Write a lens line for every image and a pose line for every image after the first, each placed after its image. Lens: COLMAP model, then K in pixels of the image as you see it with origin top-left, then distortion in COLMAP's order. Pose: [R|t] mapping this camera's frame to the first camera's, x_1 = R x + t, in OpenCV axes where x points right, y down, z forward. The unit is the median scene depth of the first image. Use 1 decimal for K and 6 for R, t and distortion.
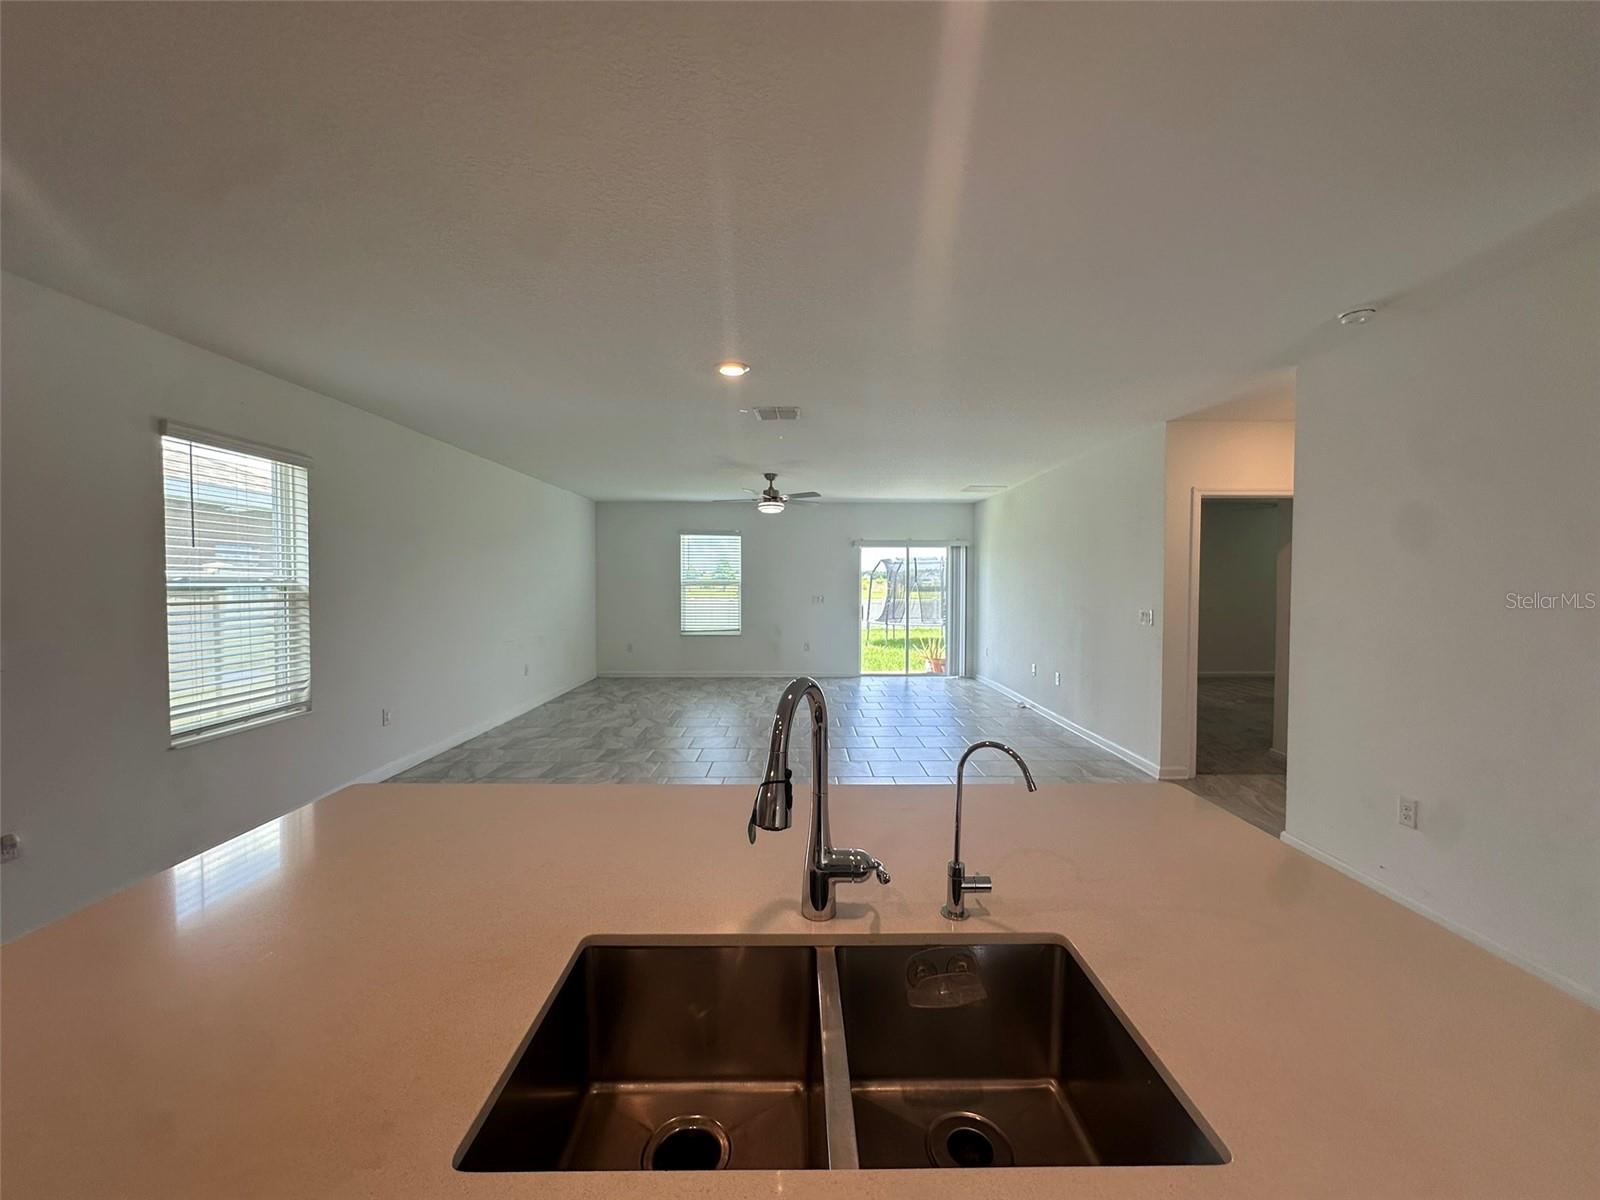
lens RADIAL K [[642.5, 0, 800.0], [0, 642.5, 600.0], [0, 0, 1]] dist [-0.001217, -0.000009]
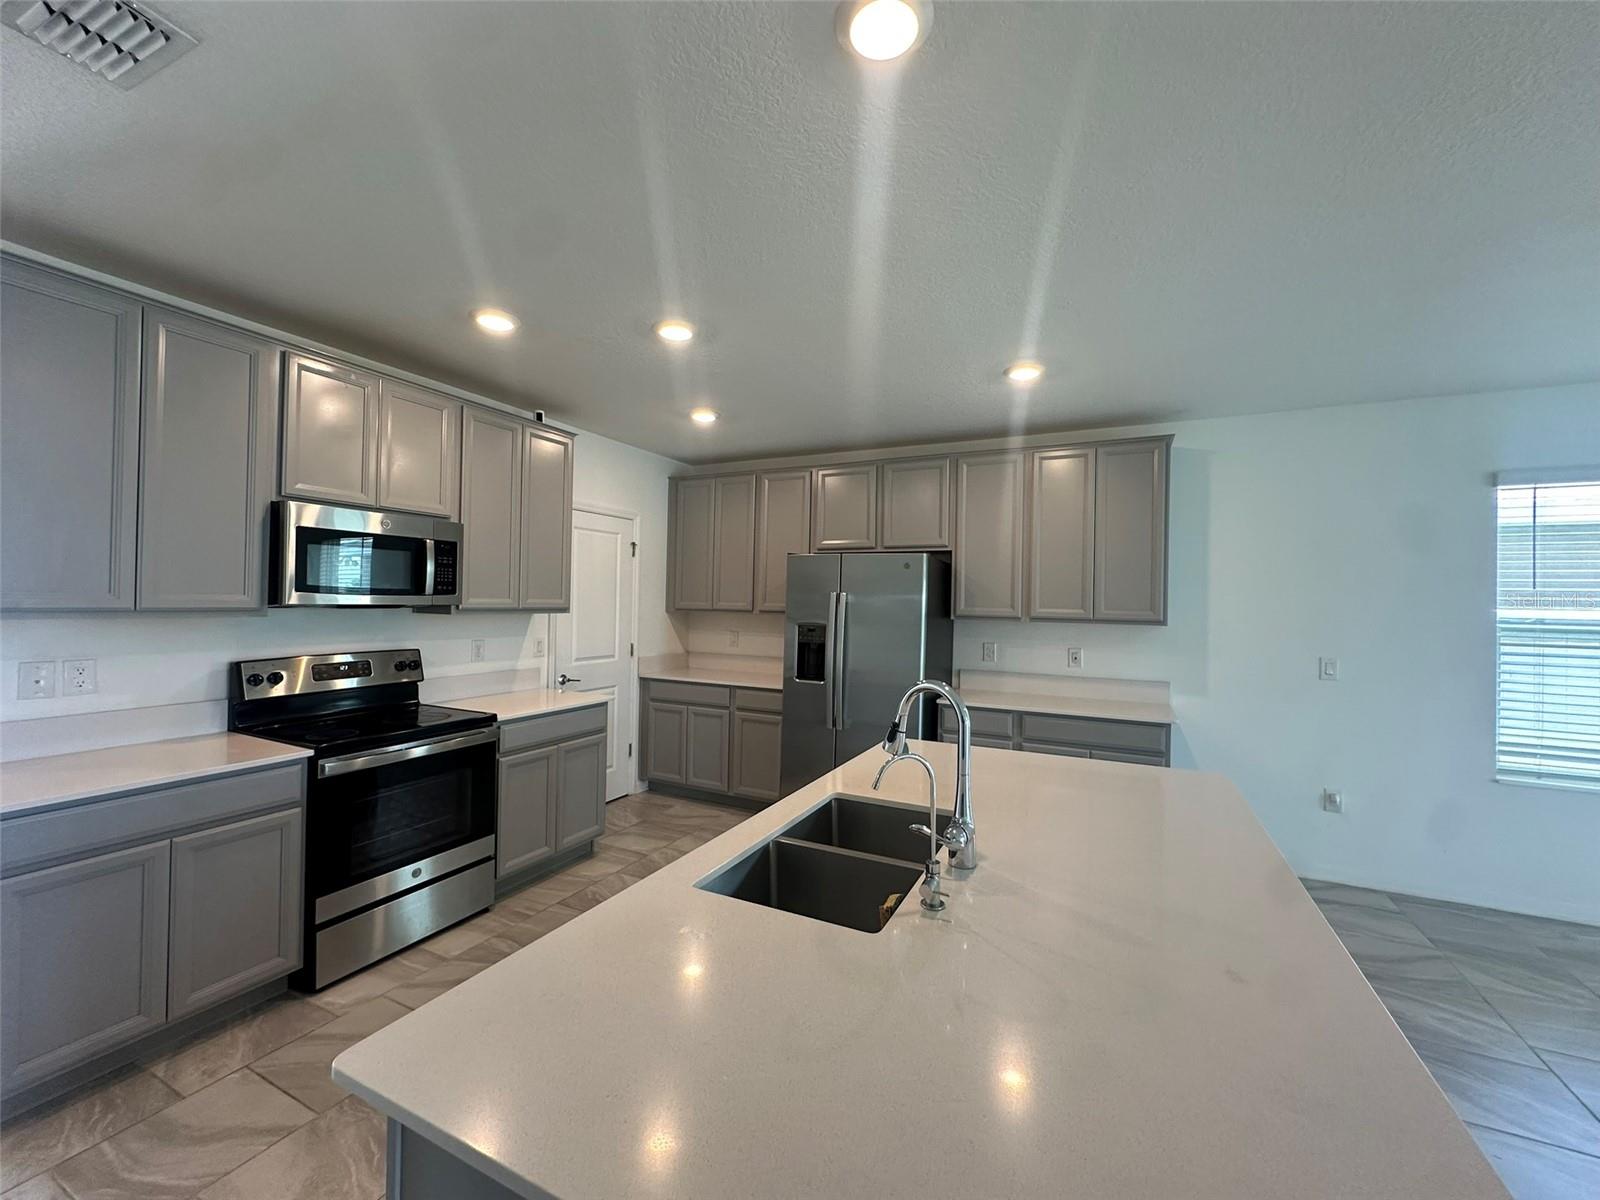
lens RADIAL K [[652.9, 0, 800.0], [0, 652.9, 600.0], [0, 0, 1]] dist [-0.001954, -0.000229]
pose [[-0.449205, -0.009374, -0.893379, 0.220922], [-0.047808, 0.998765, 0.013559, -0.011262], [0.892149, 0.048801, -0.449098, 0.200777]]
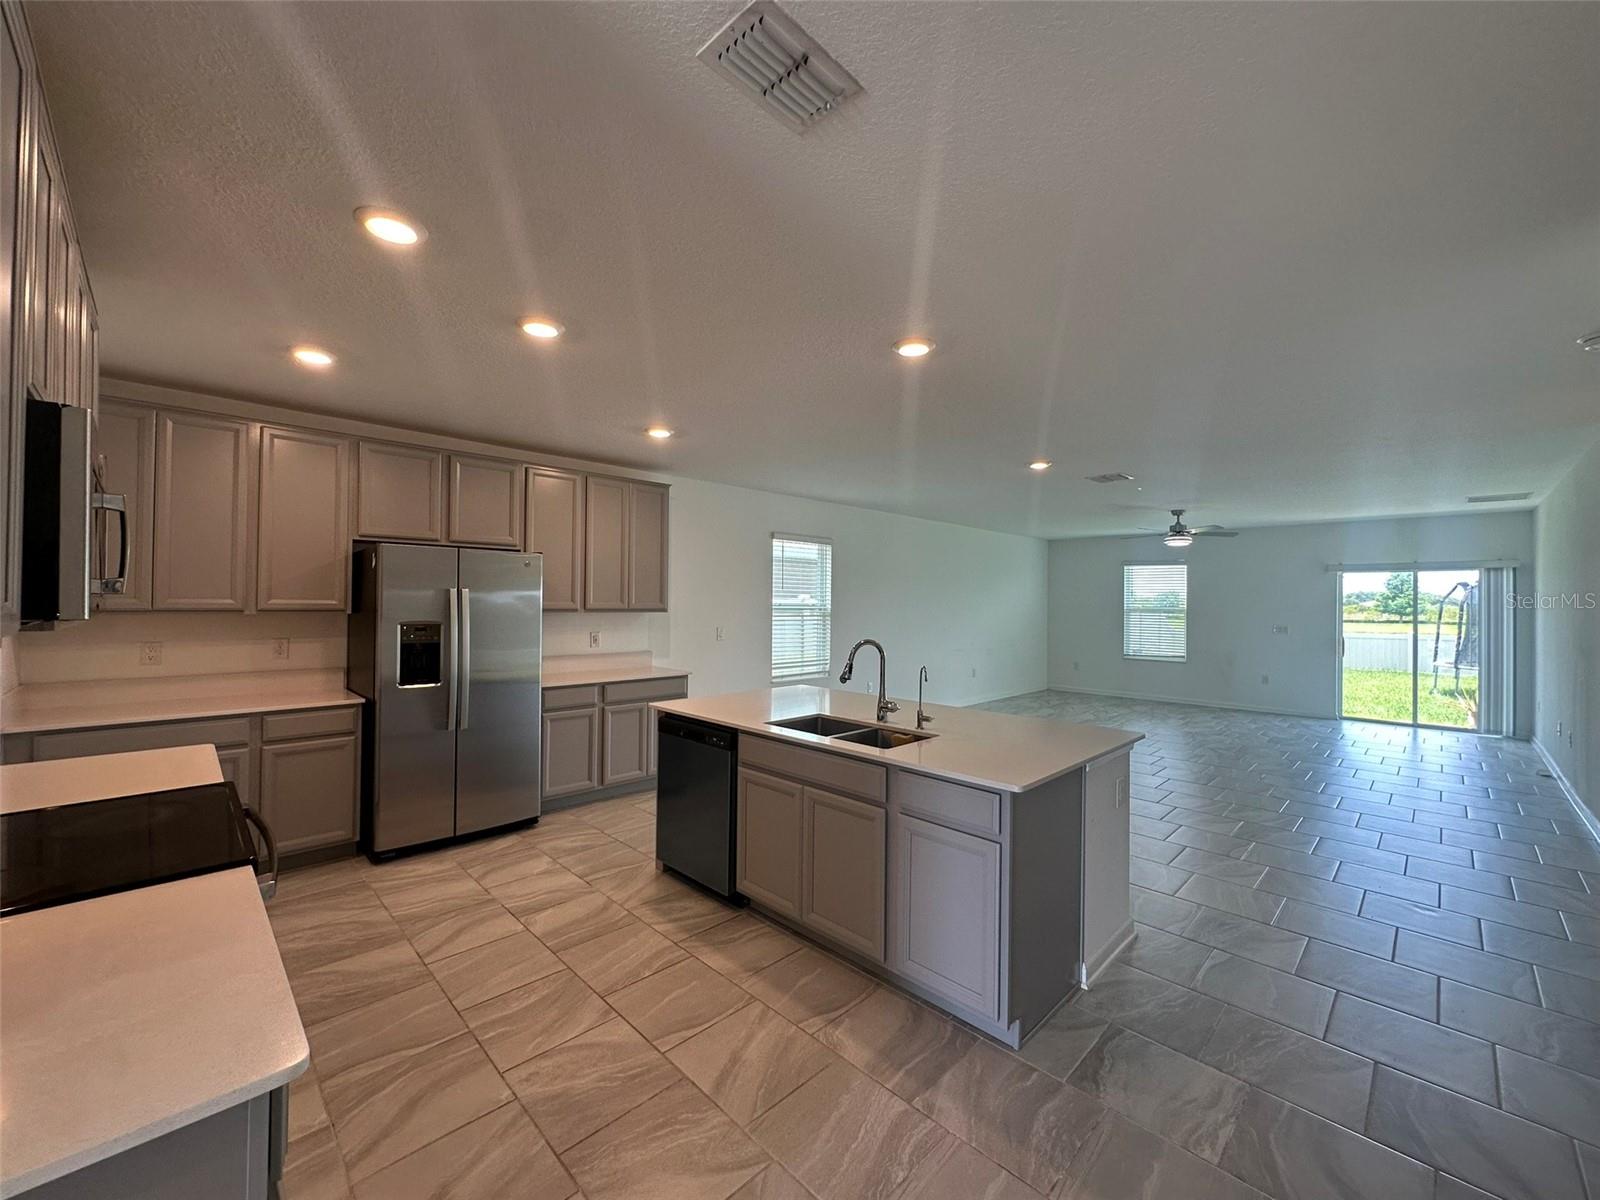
lens RADIAL K [[642.5, 0, 800.0], [0, 642.5, 600.0], [0, 0, 1]] dist [-0.001217, -0.000009]
pose [[0.695595, 0.003383, -0.718427, 0.289158], [-0.031688, 0.999160, -0.025976, 0.002964], [0.717735, 0.040834, 0.695118, -0.202682]]
